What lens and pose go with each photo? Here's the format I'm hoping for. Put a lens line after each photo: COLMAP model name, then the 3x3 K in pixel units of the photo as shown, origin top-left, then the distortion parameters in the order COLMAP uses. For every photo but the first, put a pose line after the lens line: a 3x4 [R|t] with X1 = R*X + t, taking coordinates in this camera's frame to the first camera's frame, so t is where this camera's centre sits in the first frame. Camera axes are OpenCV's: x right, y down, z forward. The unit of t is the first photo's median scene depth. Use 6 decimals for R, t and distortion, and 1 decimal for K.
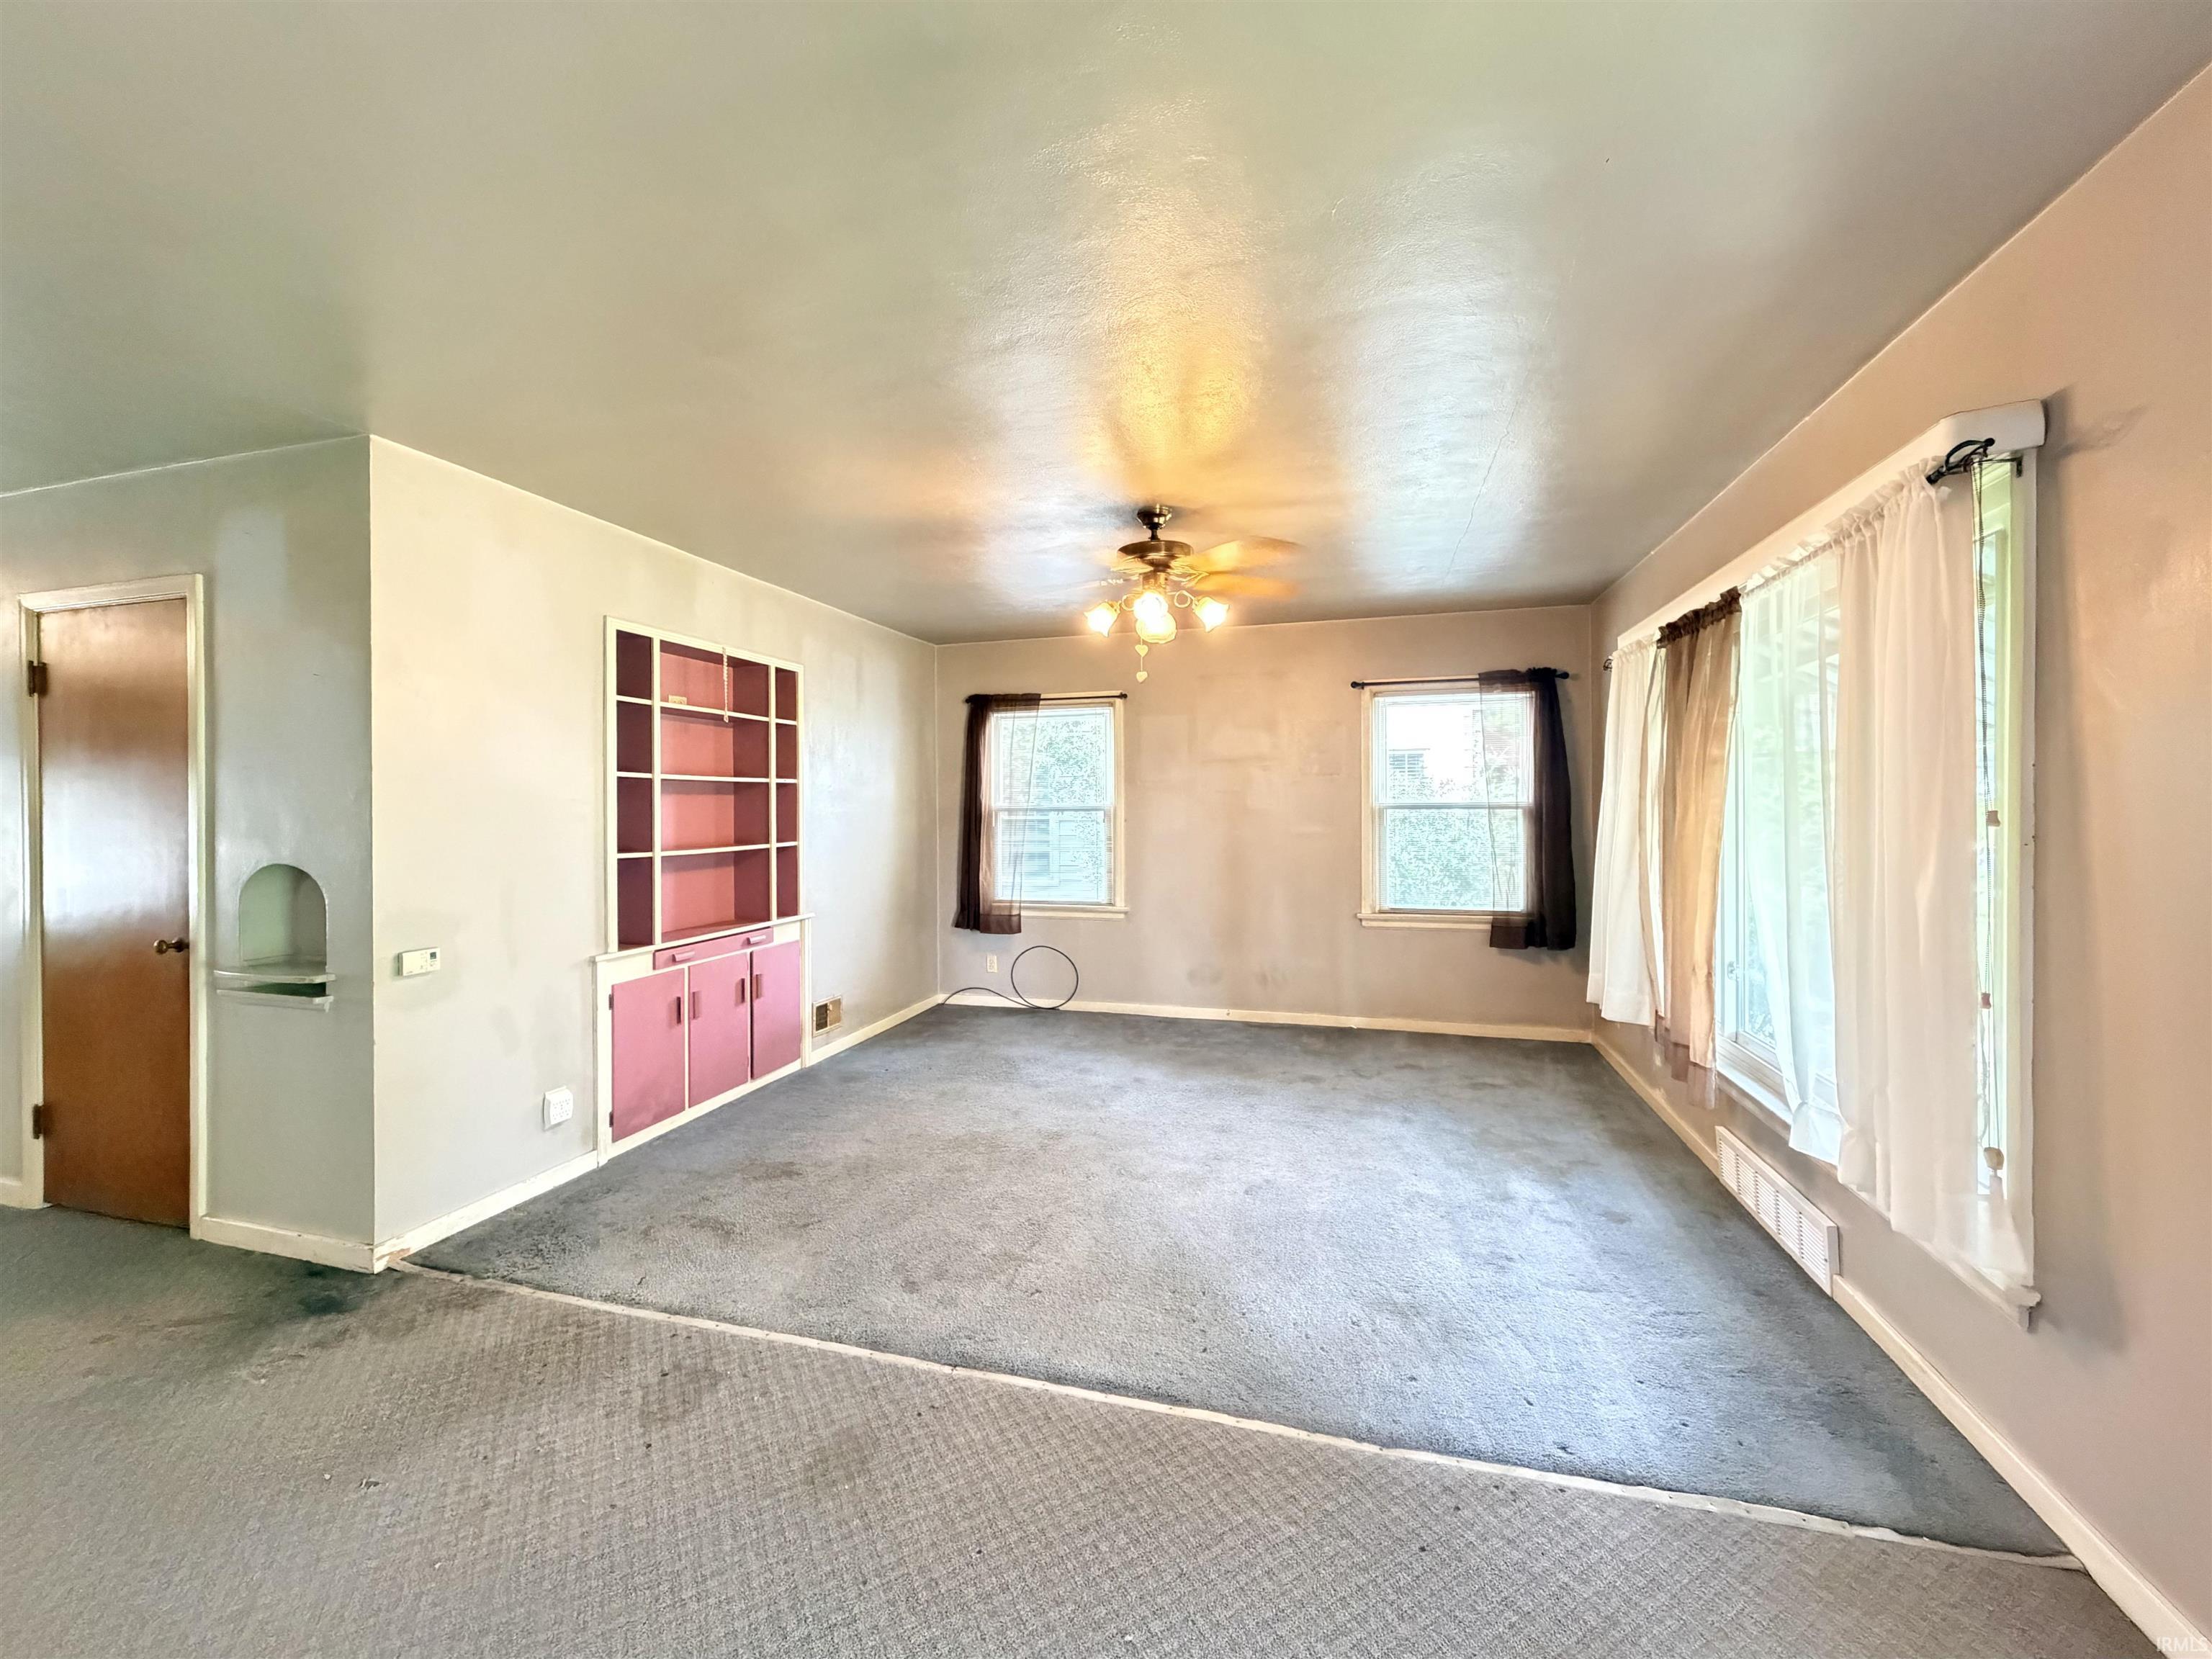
lens RADIAL K [[909.2, 0, 1088.7], [0, 909.2, 809.3], [0, 0, 1]] dist [0.000681, 0.000461]
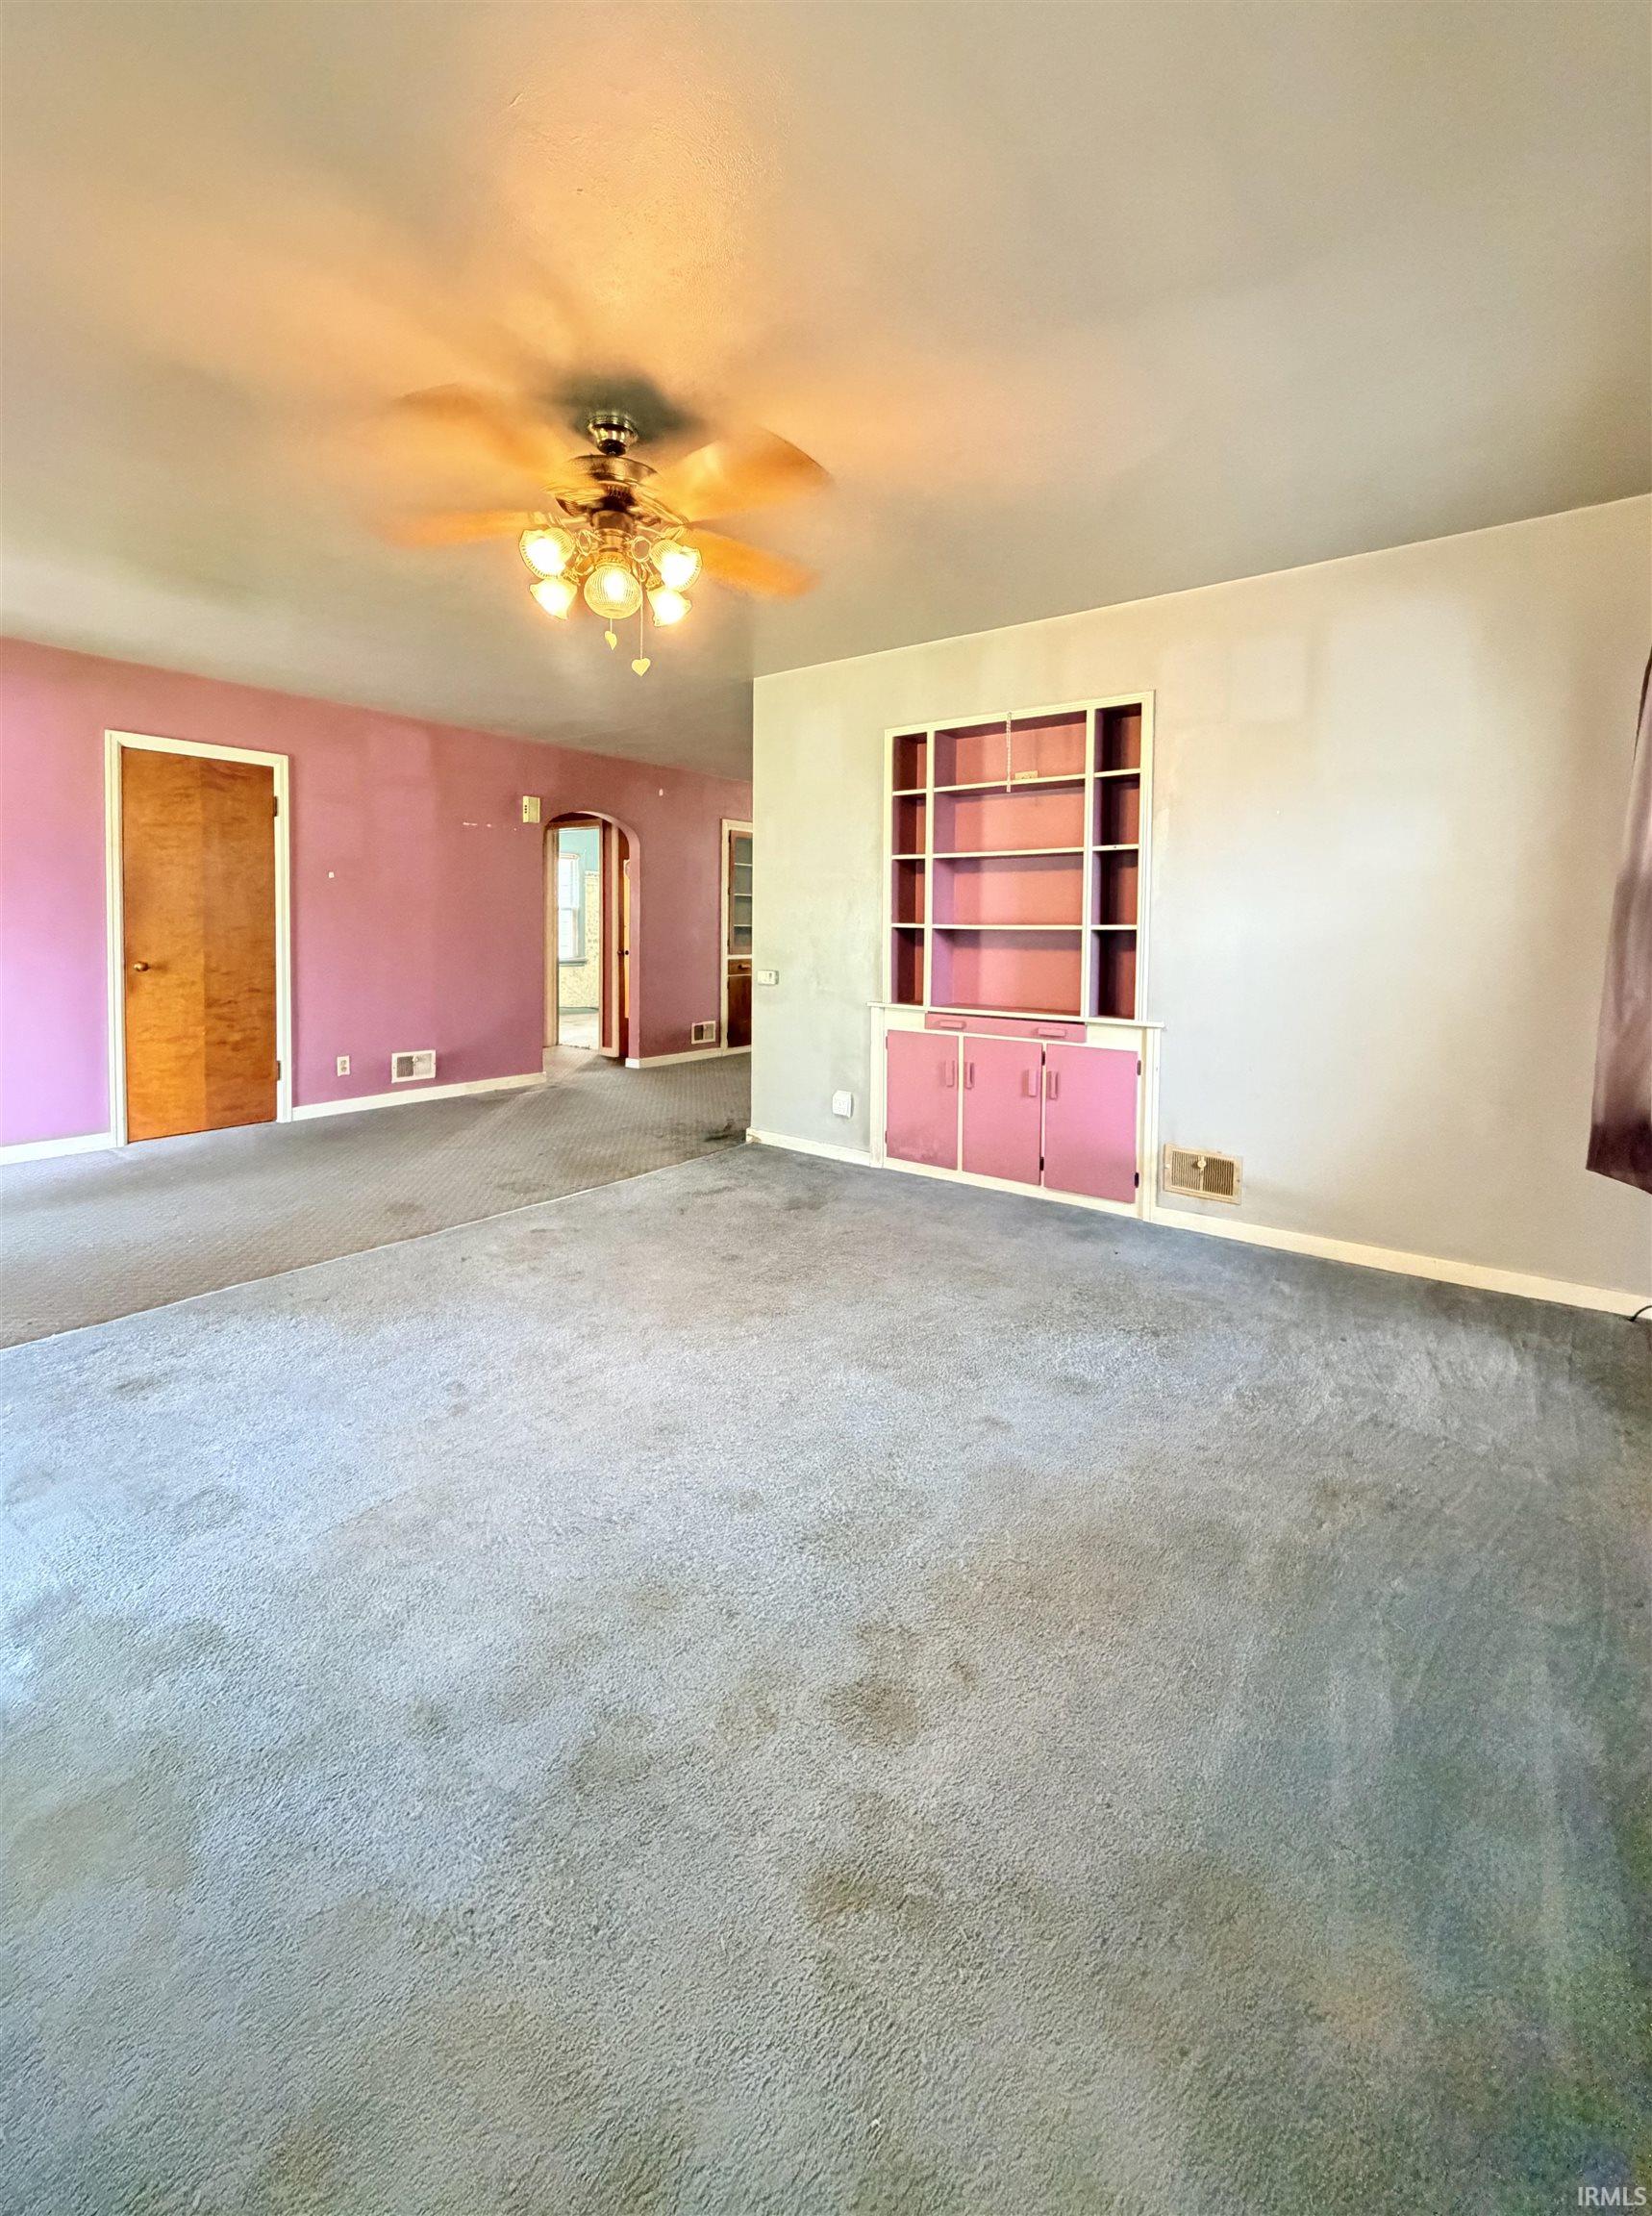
lens RADIAL K [[889.4, 0, 831.1], [0, 889.4, 958.0], [0, 0, 1]] dist [-0.000070, -0.000029]
pose [[-0.337848, 0.043885, -0.940177, 0.627386], [-0.010565, 0.998673, 0.050412, 0.037223], [0.941141, 0.026964, -0.336936, 1.330050]]
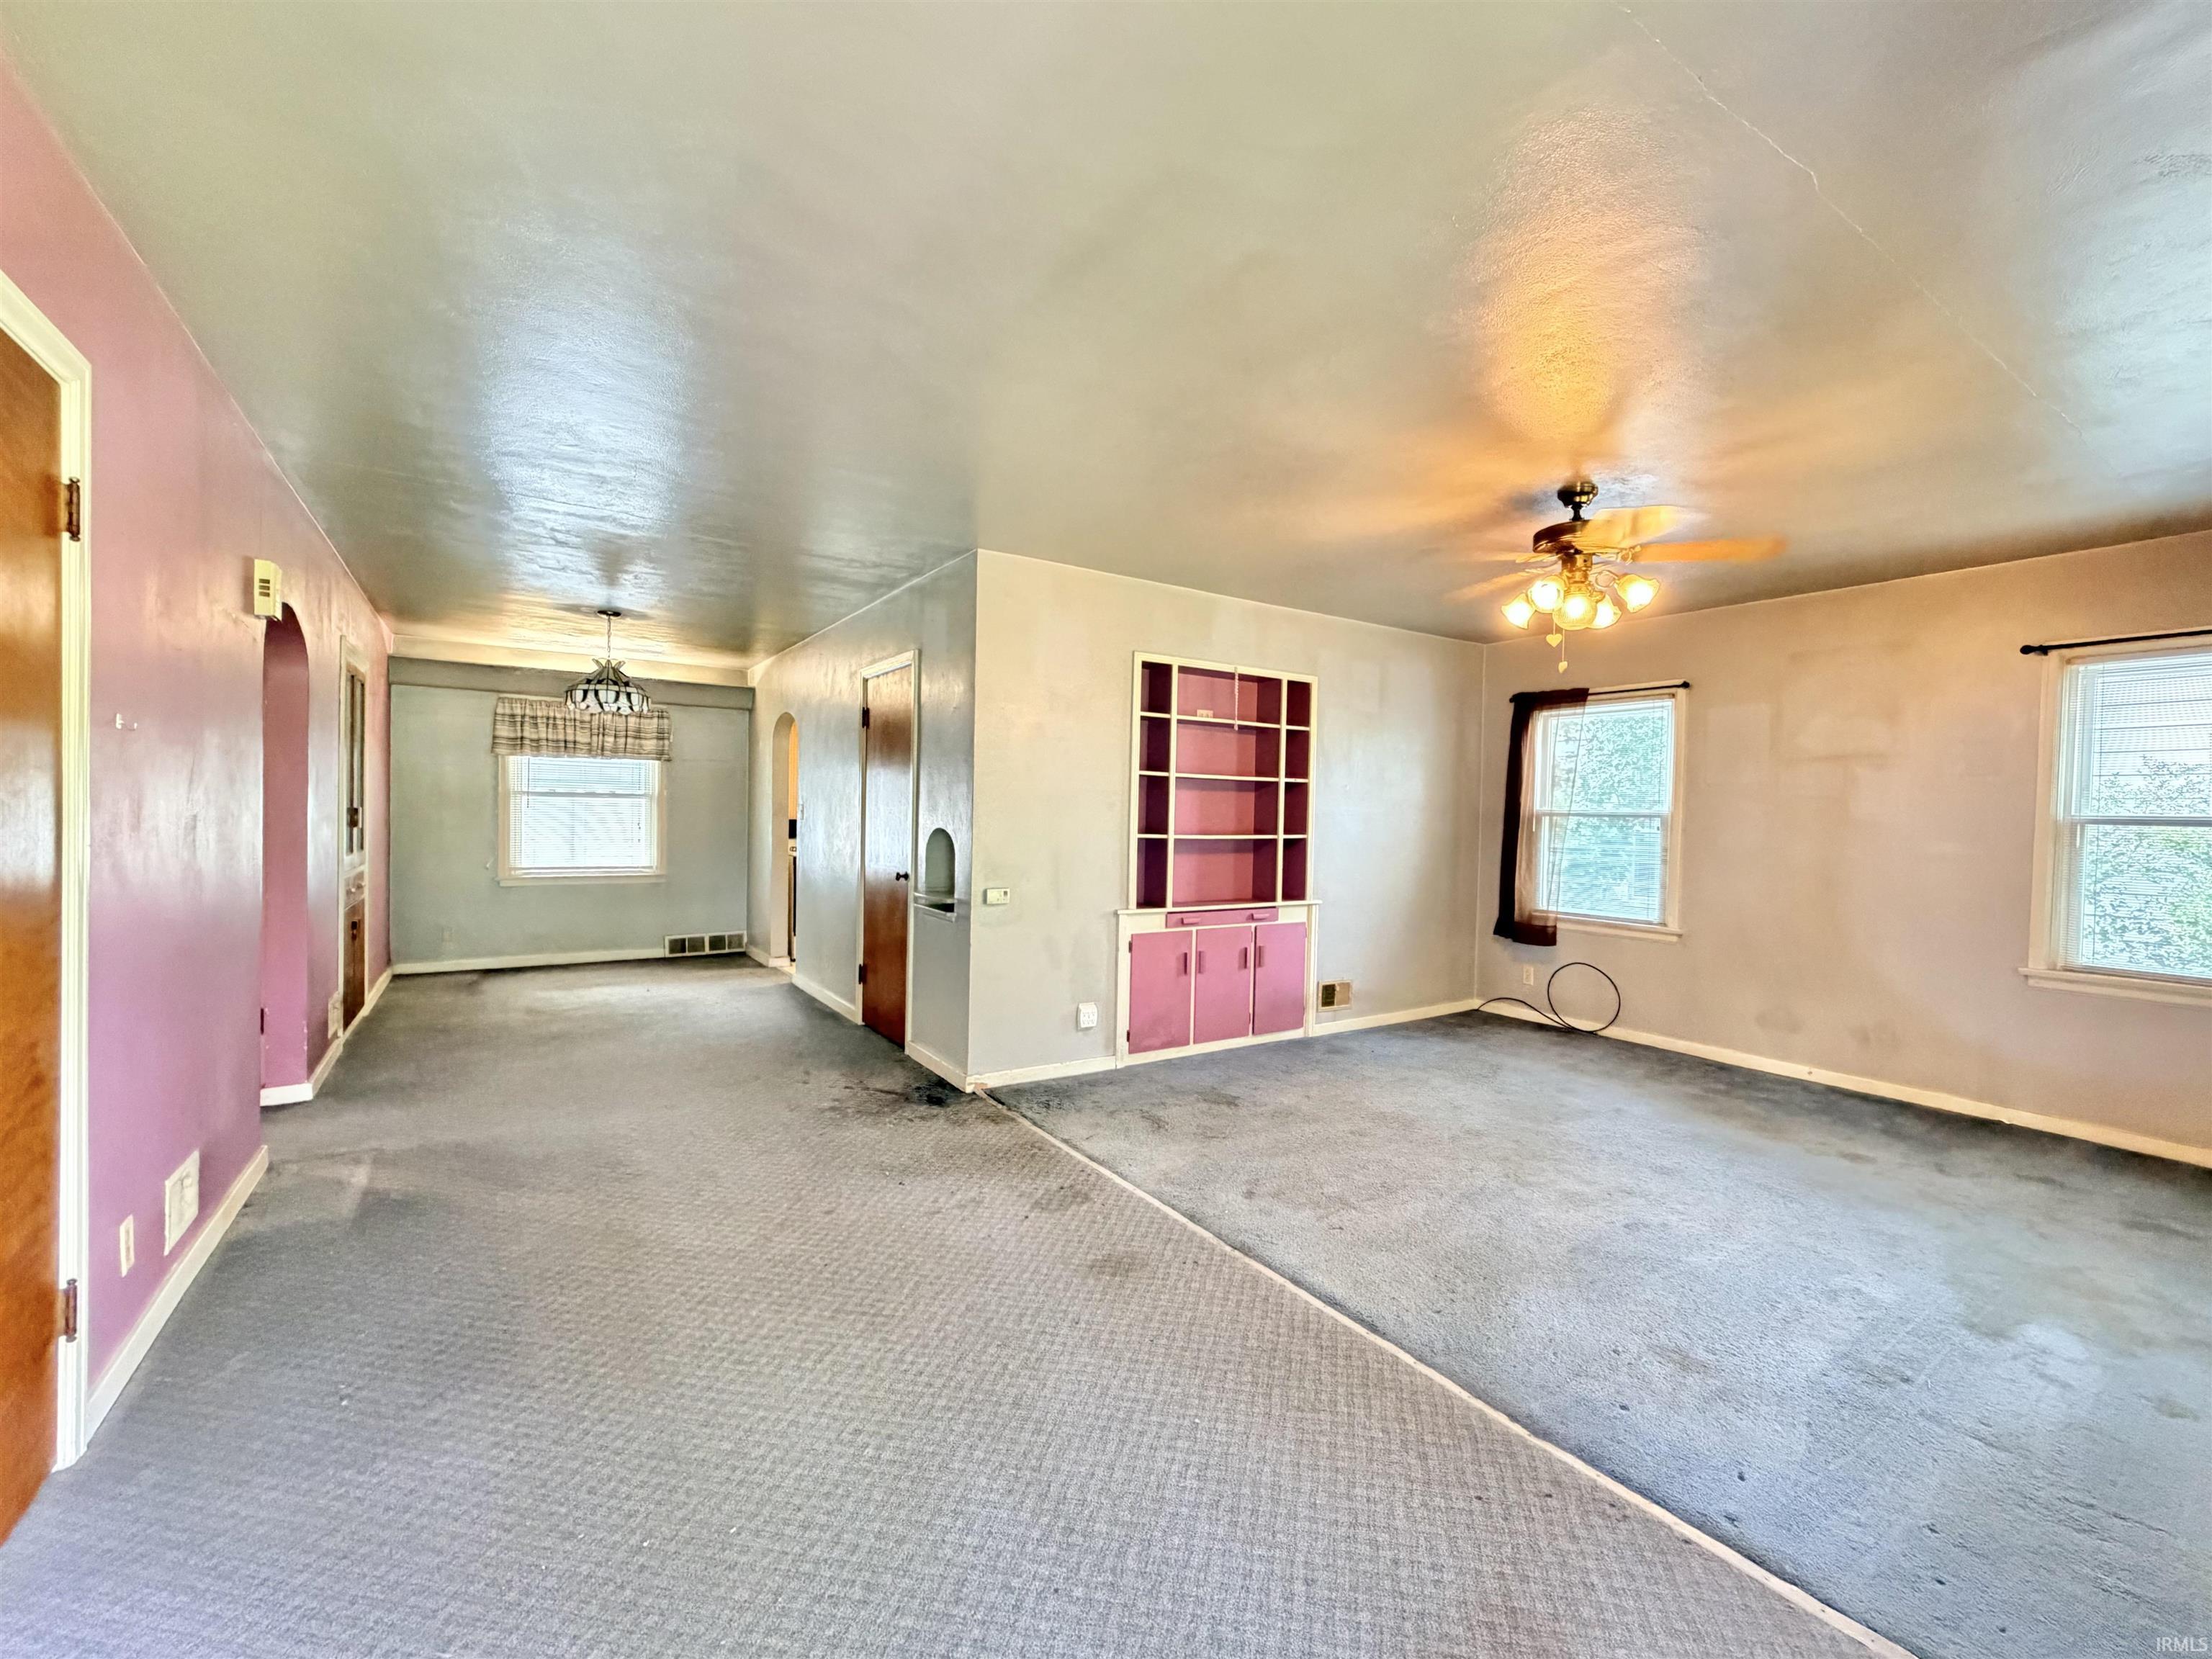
lens RADIAL K [[926.3, 0, 1113.1], [0, 926.3, 832.6], [0, 0, 1]] dist [-0.001501, 0.000269]
pose [[0.766039, 0.038411, -0.641645, 0.302896], [-0.028952, 0.999262, 0.025254, 0.014587], [0.642142, -0.000768, 0.766586, -0.037544]]
